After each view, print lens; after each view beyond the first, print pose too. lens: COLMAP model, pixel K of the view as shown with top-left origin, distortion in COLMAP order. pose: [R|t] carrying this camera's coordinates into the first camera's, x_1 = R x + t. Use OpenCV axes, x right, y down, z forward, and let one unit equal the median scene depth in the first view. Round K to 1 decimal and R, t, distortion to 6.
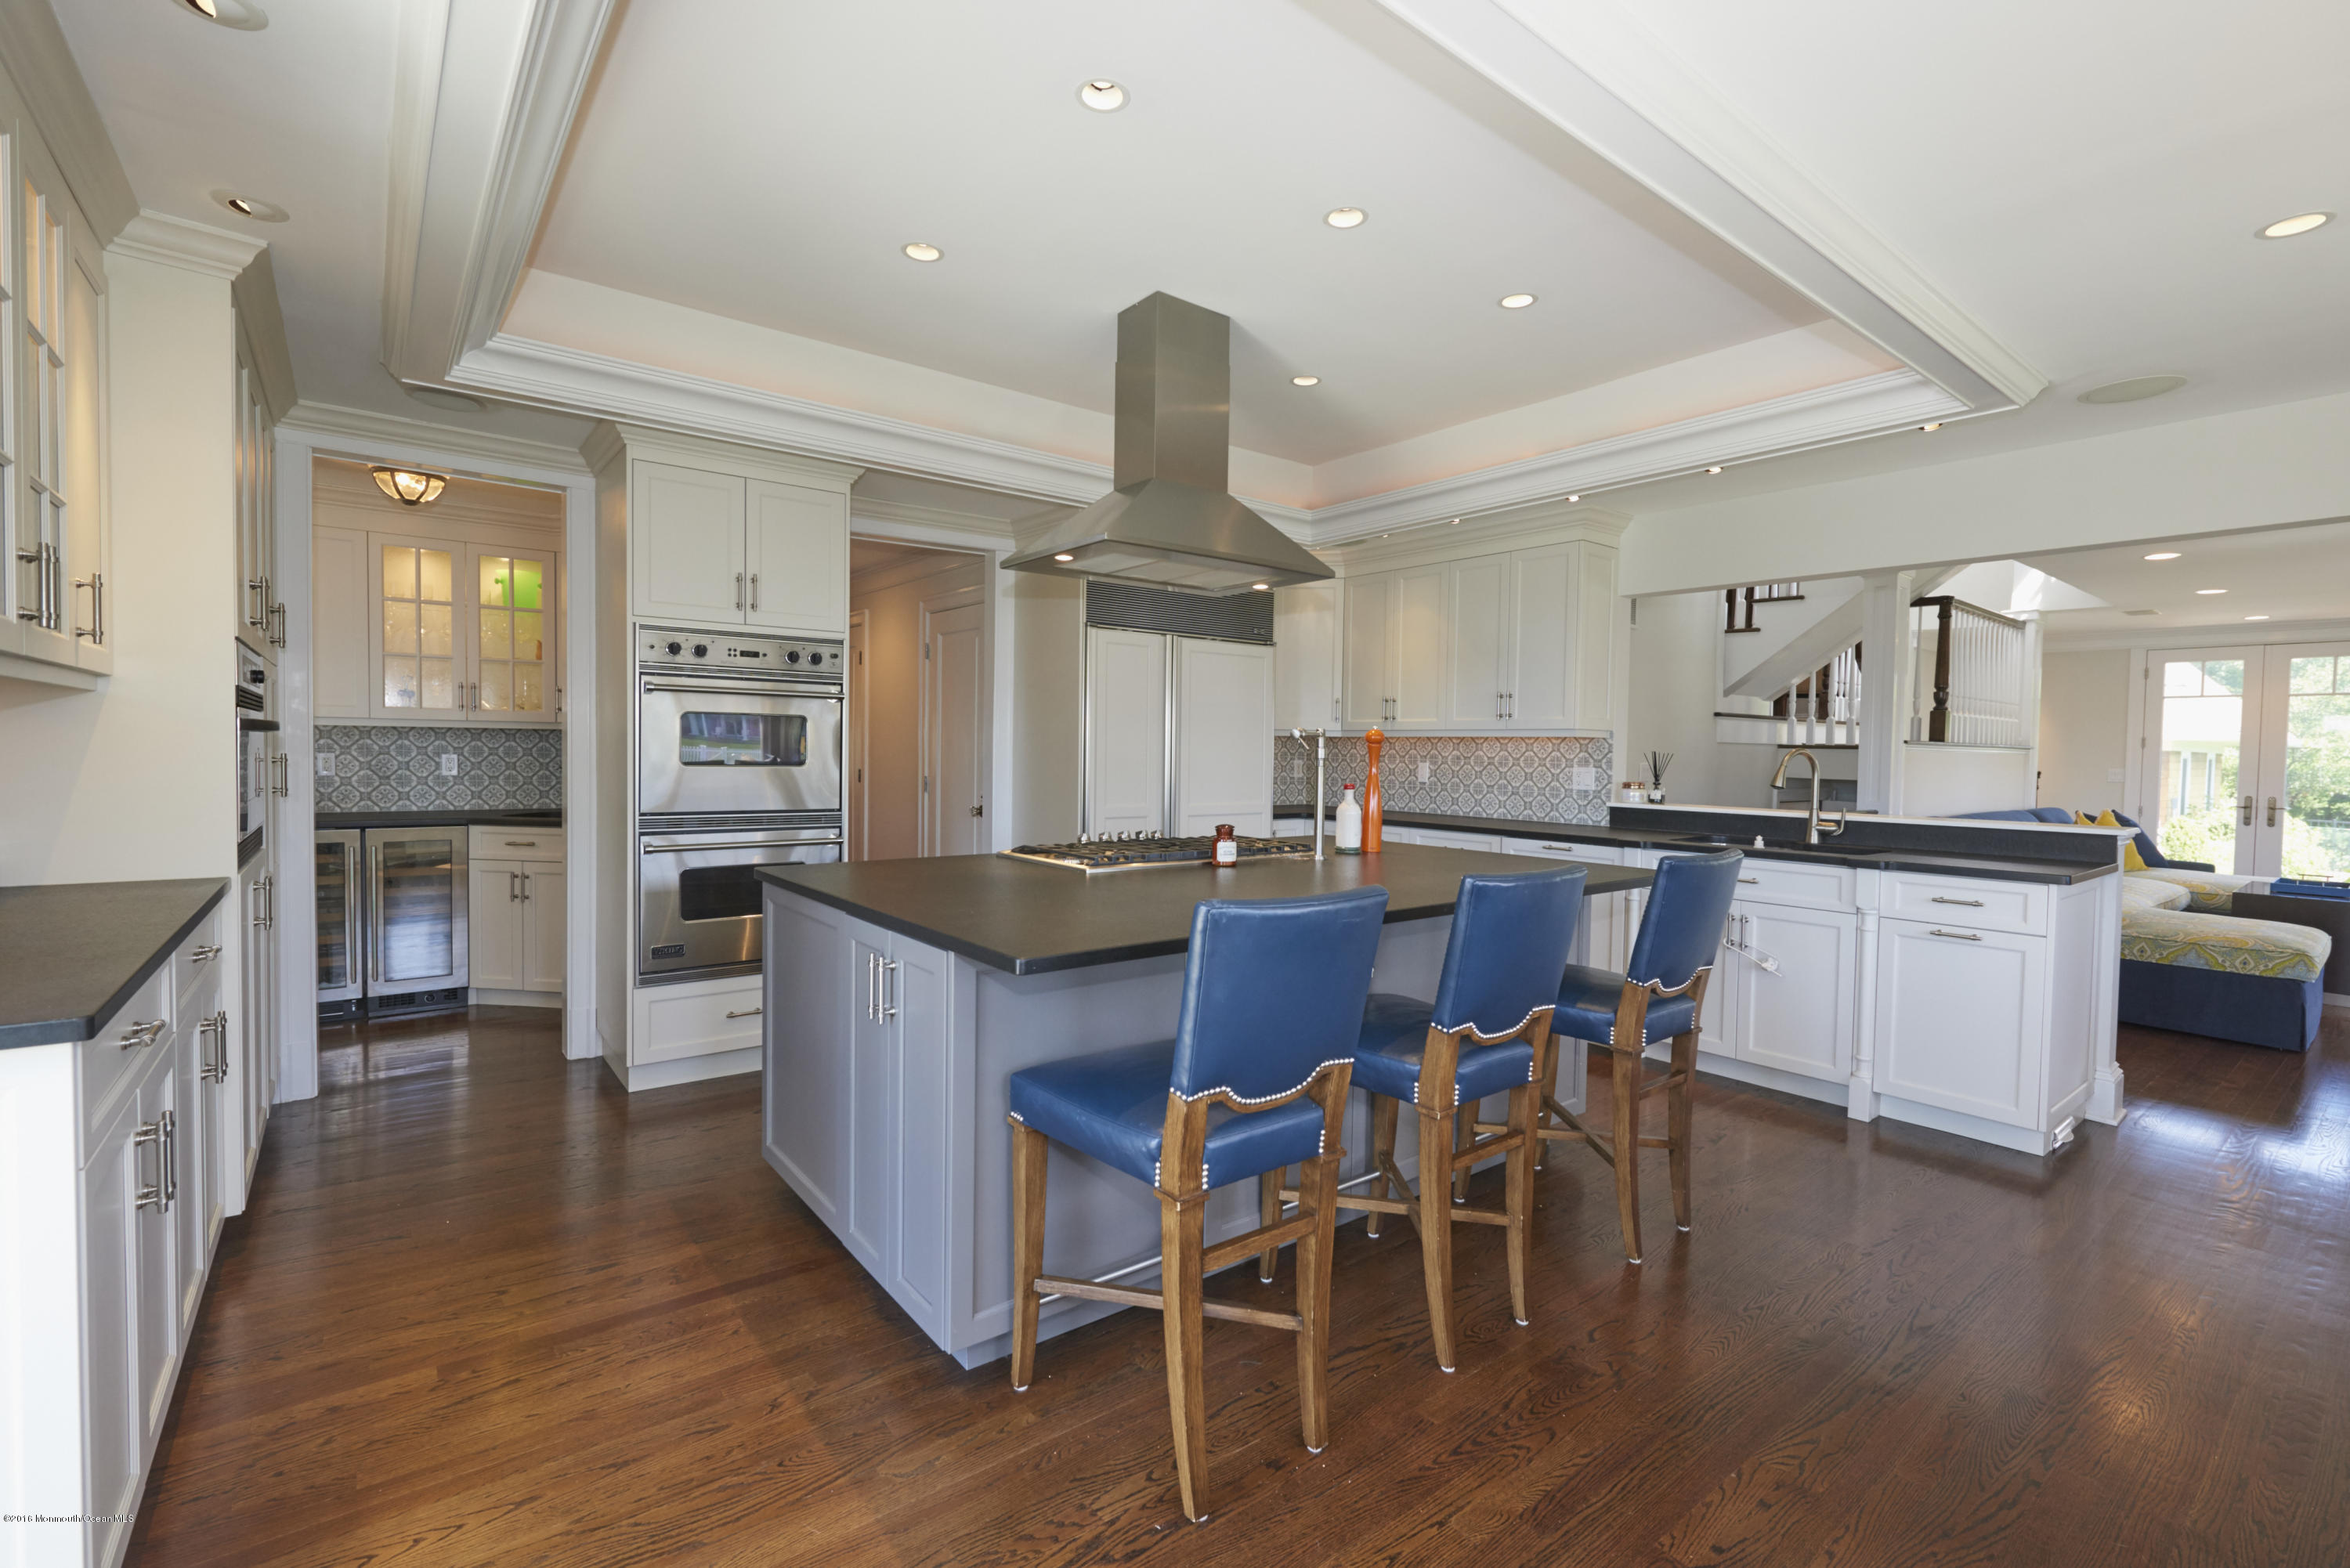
lens RADIAL K [[1044.3, 0, 1189.1], [0, 1044.3, 764.9], [0, 0, 1]] dist [-0.001322, -0.000409]
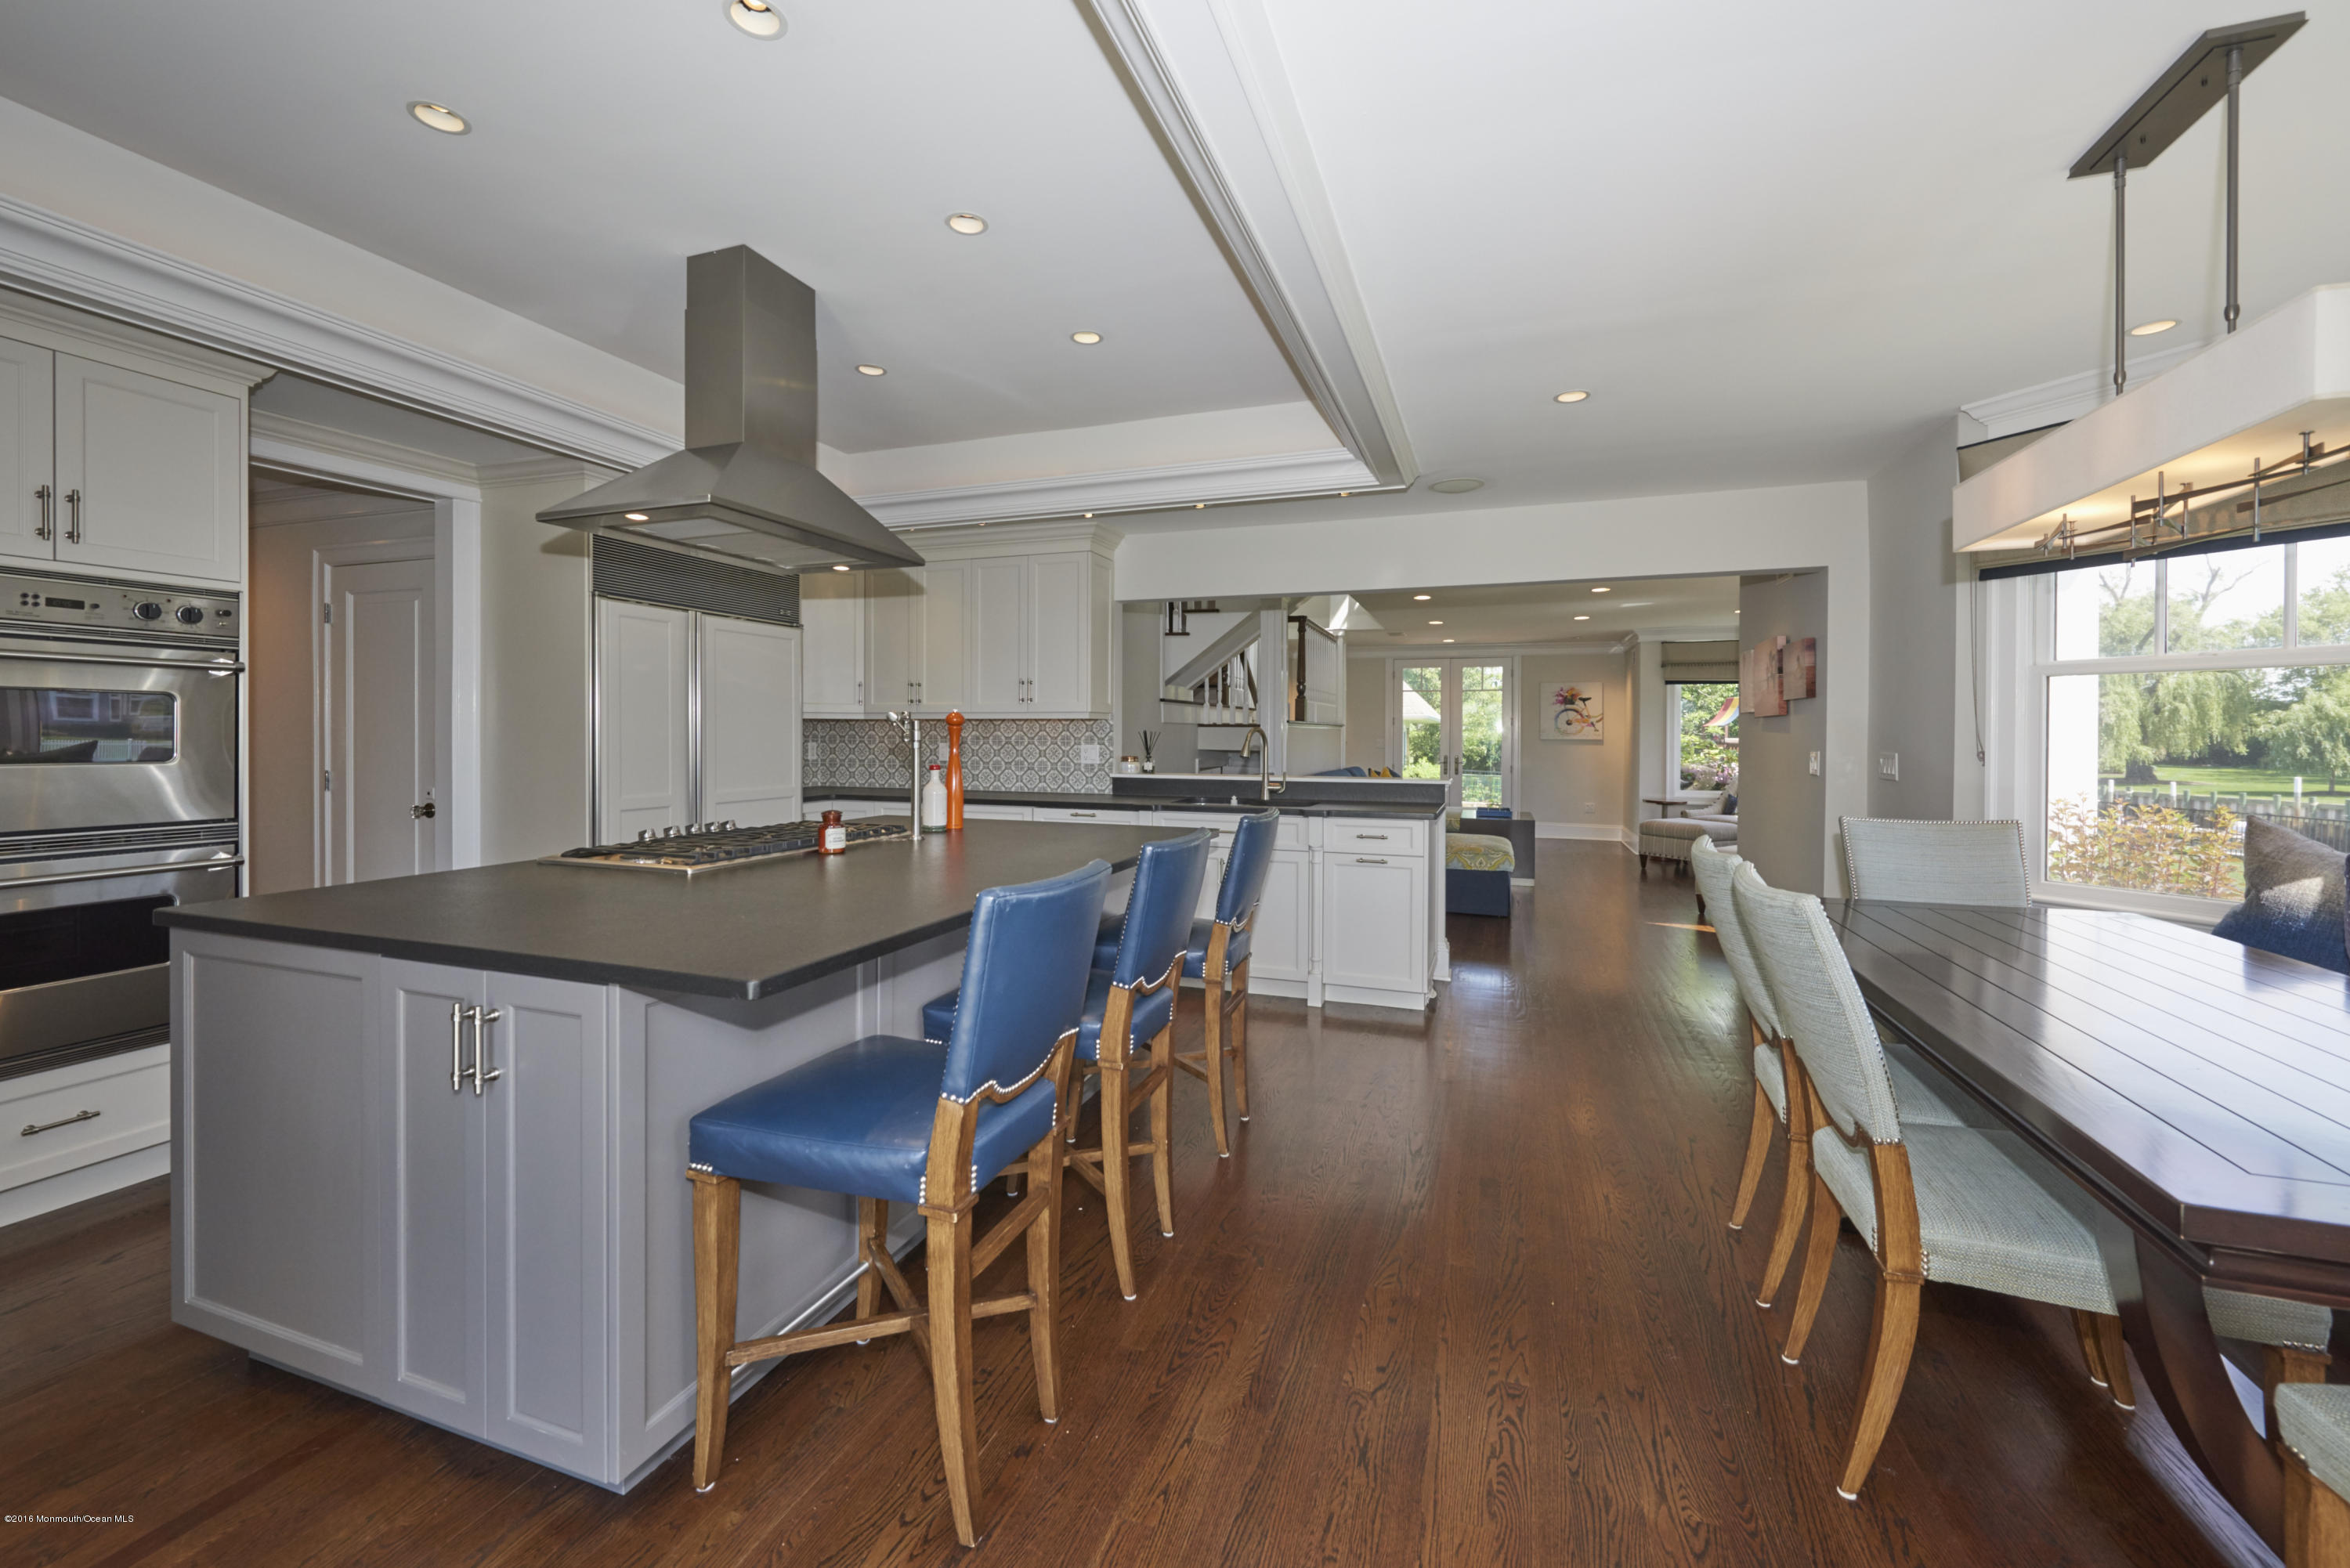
lens RADIAL K [[935.8, 0, 1183.6], [0, 935.8, 727.9], [0, 0, 1]] dist [-0.001356, 0.000376]
pose [[0.843280, -0.007869, 0.537417, -0.142404], [0.016927, 0.999786, -0.011921, -0.003314], [-0.537208, 0.019149, 0.843233, 0.082344]]
